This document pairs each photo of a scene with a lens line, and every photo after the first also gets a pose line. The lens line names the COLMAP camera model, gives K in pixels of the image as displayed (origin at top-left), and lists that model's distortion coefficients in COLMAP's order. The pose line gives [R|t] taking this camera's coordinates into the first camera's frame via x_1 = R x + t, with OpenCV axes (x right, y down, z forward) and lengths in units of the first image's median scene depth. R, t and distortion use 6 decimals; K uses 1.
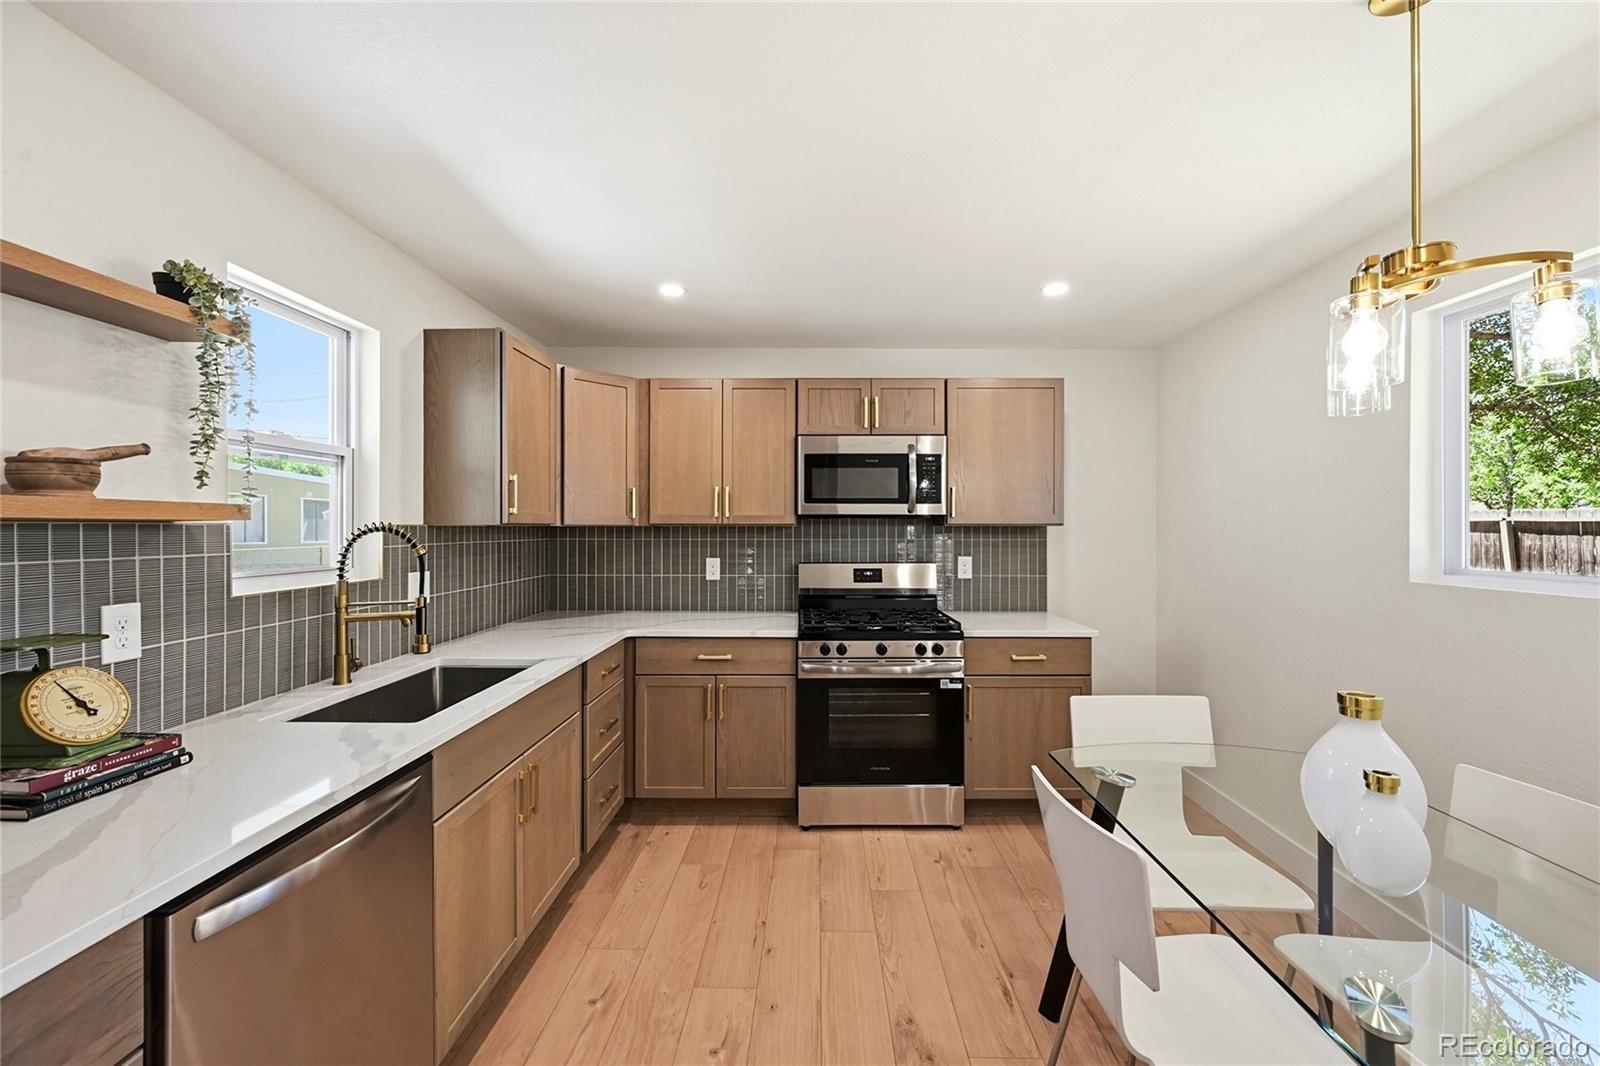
lens RADIAL K [[631.8, 0, 801.9], [0, 631.8, 528.4], [0, 0, 1]] dist [-0.002407, -0.000460]
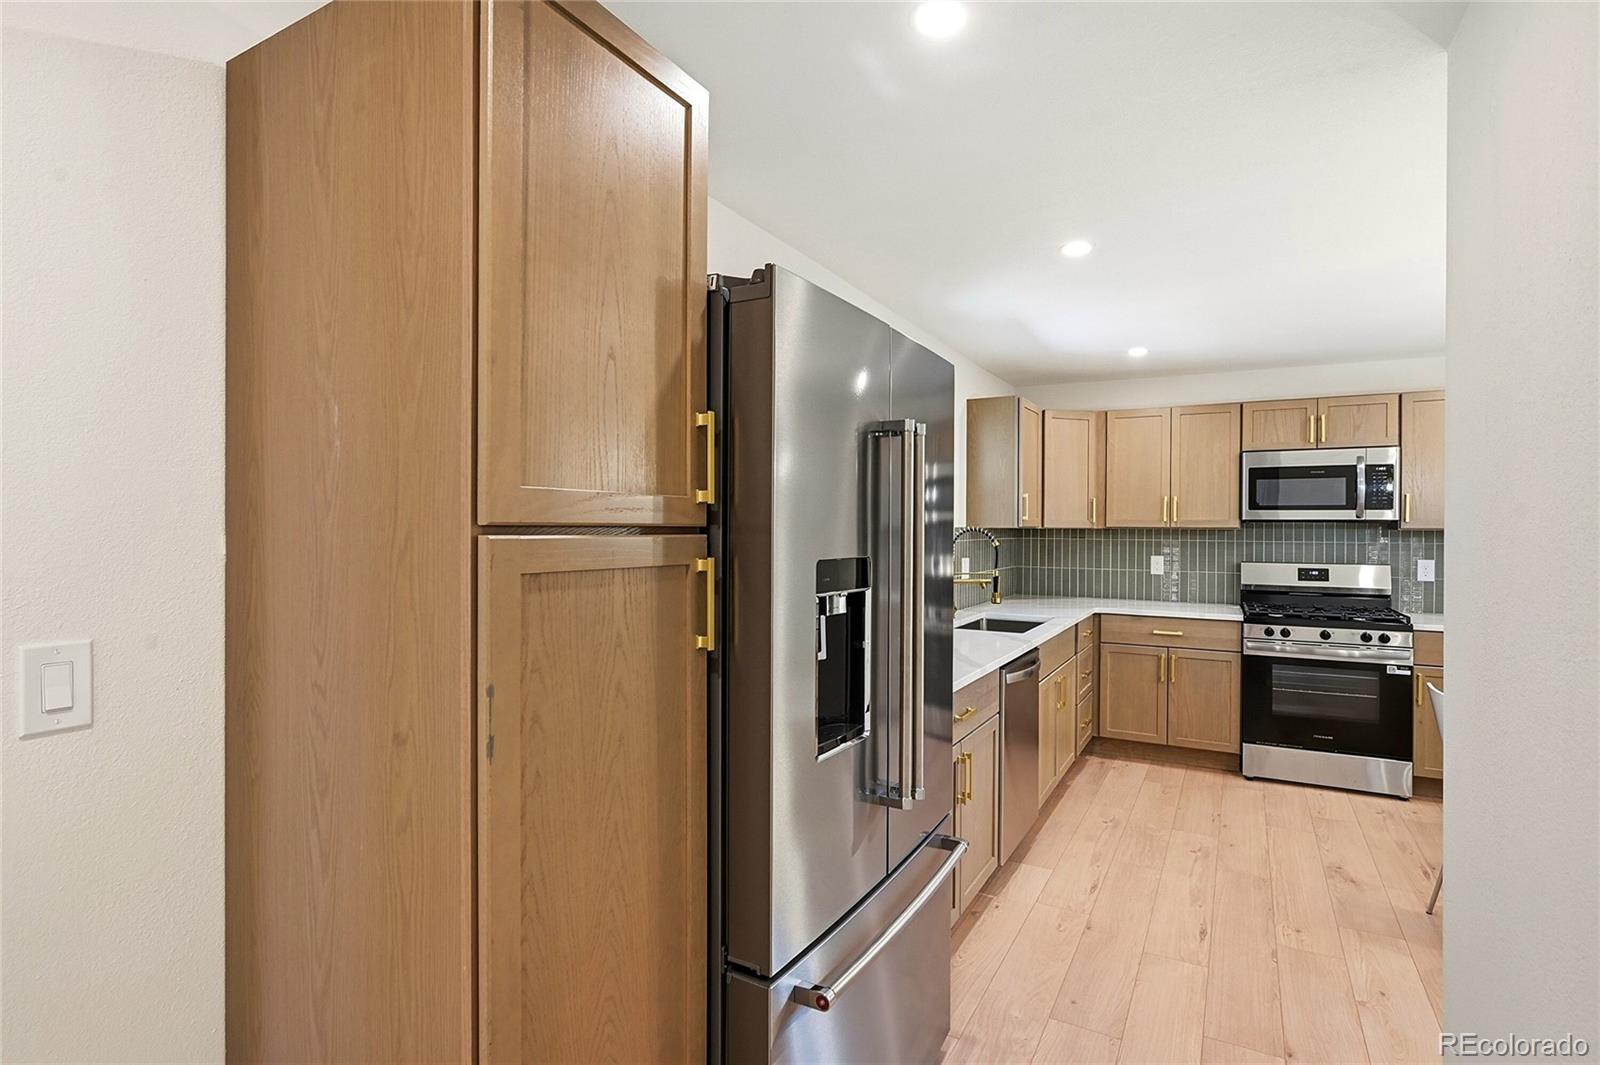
lens RADIAL K [[783.0, 0, 802.0], [0, 783.0, 527.9], [0, 0, 1]] dist [0.000813, 0.000398]
pose [[0.883609, 0.005755, -0.468189, -0.051051], [-0.005960, 0.999982, 0.001043, -0.003321], [0.468187, 0.001869, 0.883628, -0.721877]]
